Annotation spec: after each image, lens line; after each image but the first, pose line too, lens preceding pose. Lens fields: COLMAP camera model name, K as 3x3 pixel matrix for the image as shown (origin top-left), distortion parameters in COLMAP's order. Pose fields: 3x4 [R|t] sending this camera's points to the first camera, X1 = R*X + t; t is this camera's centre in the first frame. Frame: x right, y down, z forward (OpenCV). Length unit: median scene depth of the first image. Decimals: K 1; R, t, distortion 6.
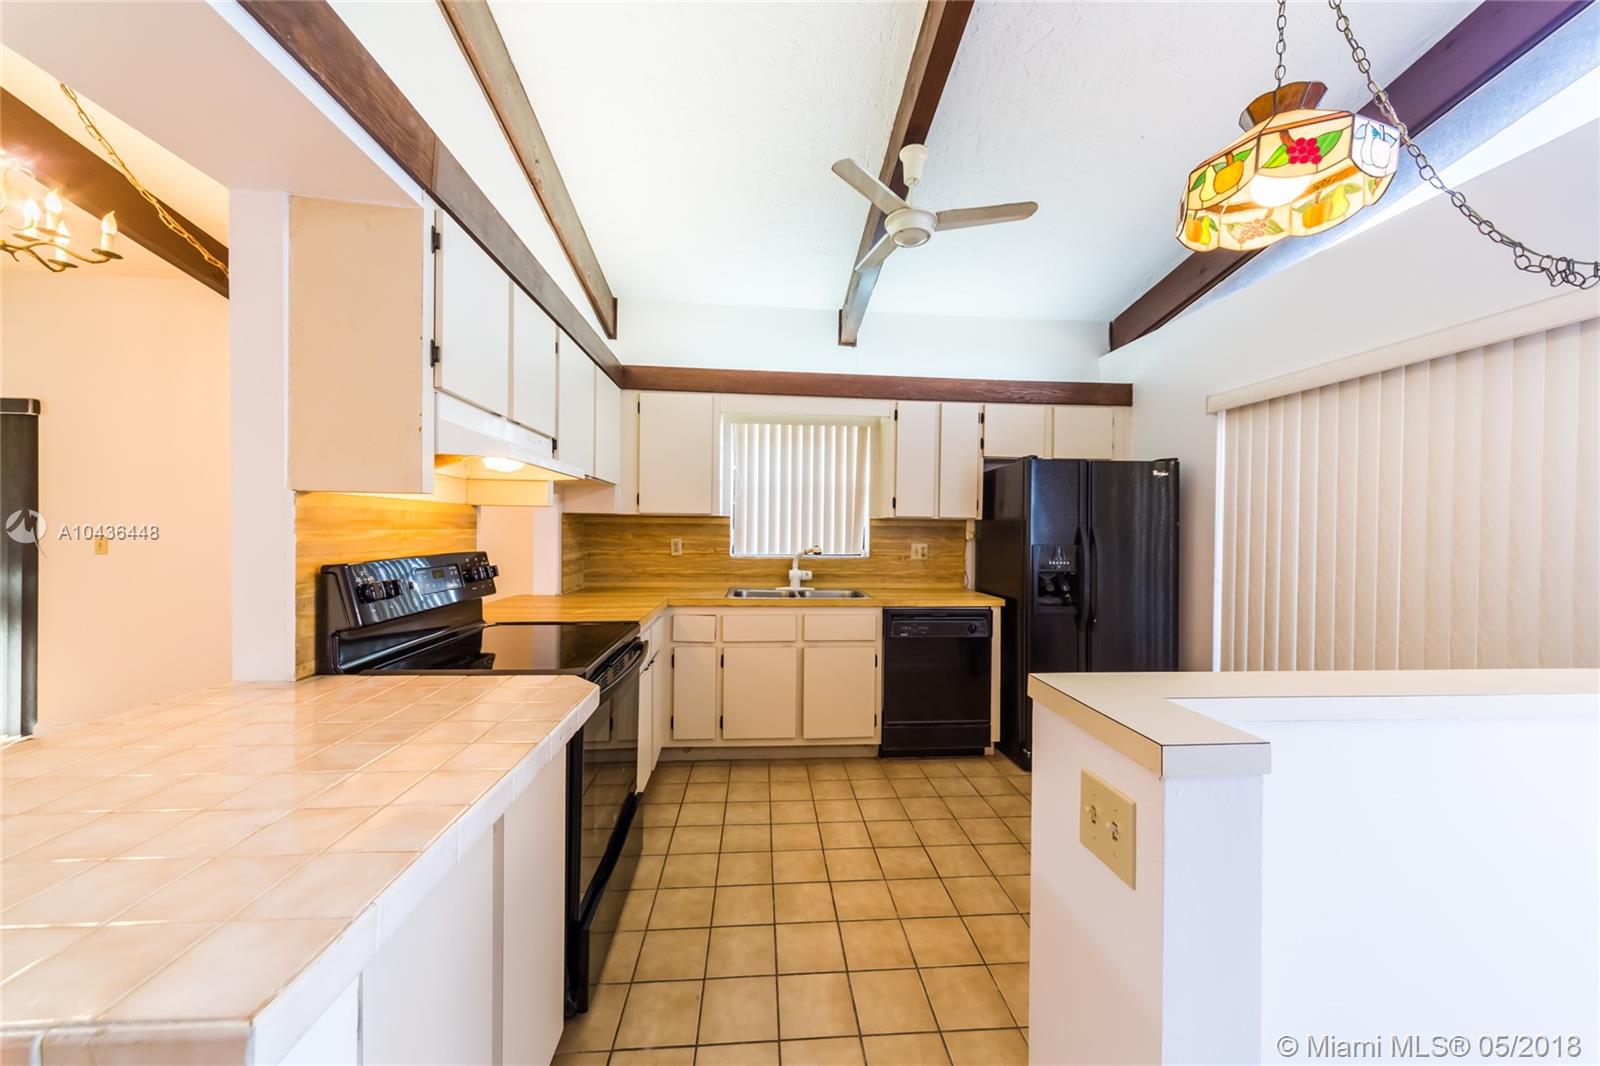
lens RADIAL K [[558.5, 0, 800.4], [0, 558.5, 533.1], [0, 0, 1]] dist [0.006922, -0.000800]
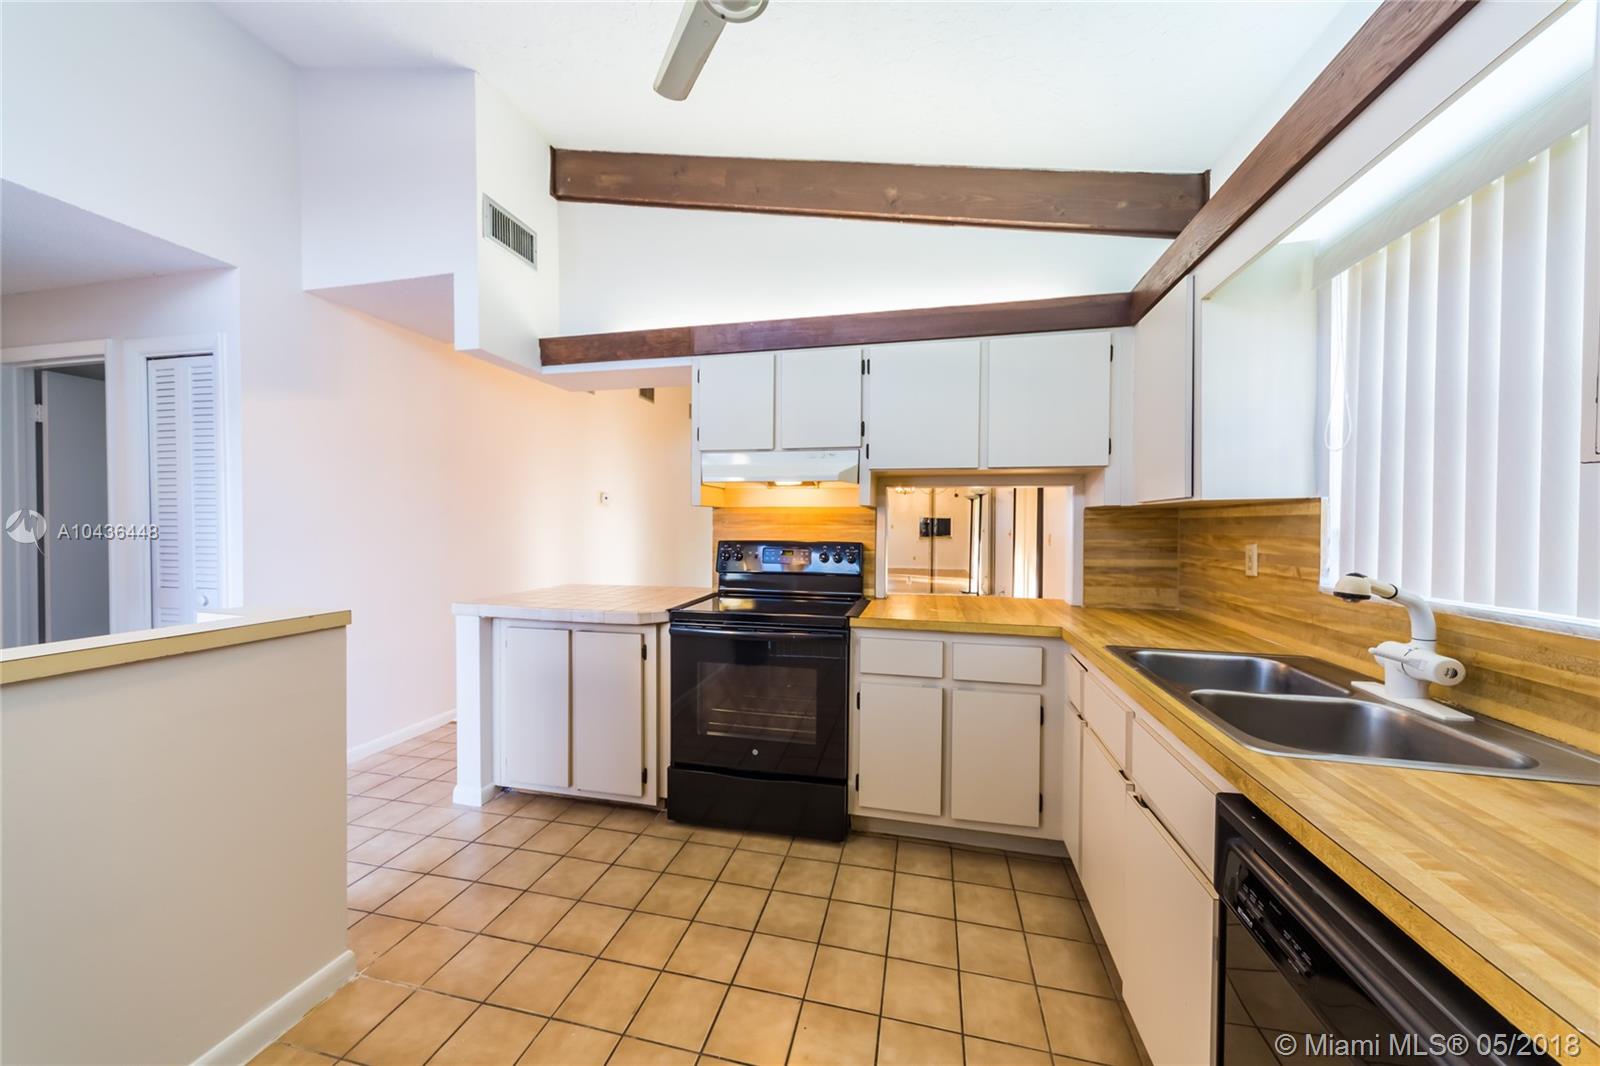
lens RADIAL K [[558.5, 0, 800.5], [0, 558.5, 532.4], [0, 0, 1]] dist [0.006922, -0.000800]
pose [[-0.297776, 0.000456, -0.954636, 0.504279], [-0.017210, 0.999835, 0.005846, 0.002723], [0.954481, 0.018170, -0.297719, 0.879172]]
